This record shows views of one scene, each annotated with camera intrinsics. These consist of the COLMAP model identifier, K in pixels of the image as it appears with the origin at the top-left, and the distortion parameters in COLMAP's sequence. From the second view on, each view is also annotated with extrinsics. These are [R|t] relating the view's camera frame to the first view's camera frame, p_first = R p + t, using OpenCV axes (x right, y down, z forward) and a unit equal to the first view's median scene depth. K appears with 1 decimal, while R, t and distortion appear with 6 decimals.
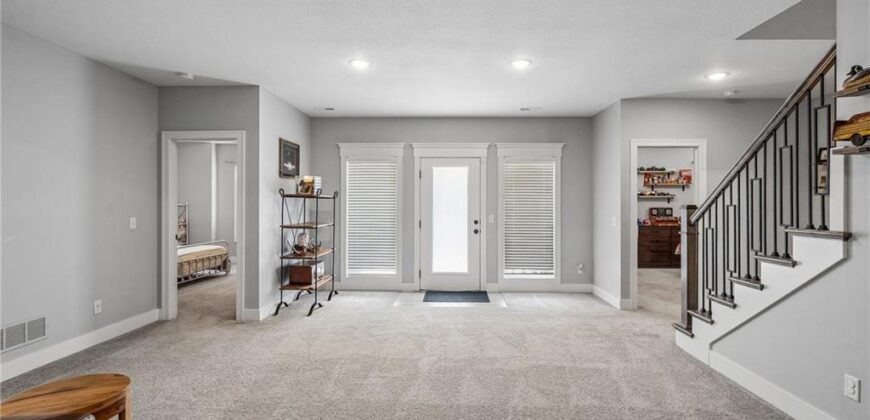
lens RADIAL K [[400.5, 0, 436.1], [0, 400.5, 198.3], [0, 0, 1]] dist [-0.001649, -0.000150]
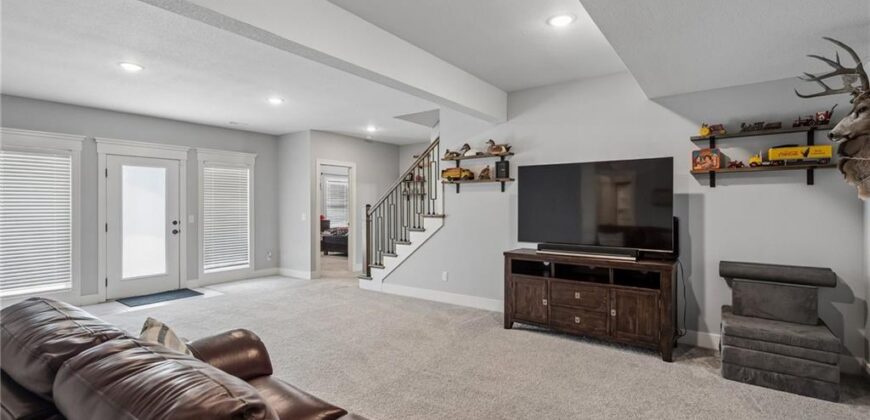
lens RADIAL K [[400.5, 0, 436.1], [0, 400.5, 198.3], [0, 0, 1]] dist [-0.001649, -0.000150]
pose [[0.569557, 0.007306, 0.821919, -0.378034], [-0.005391, 0.999972, -0.005153, -0.001404], [-0.821934, -0.001496, 0.569580, -0.137266]]
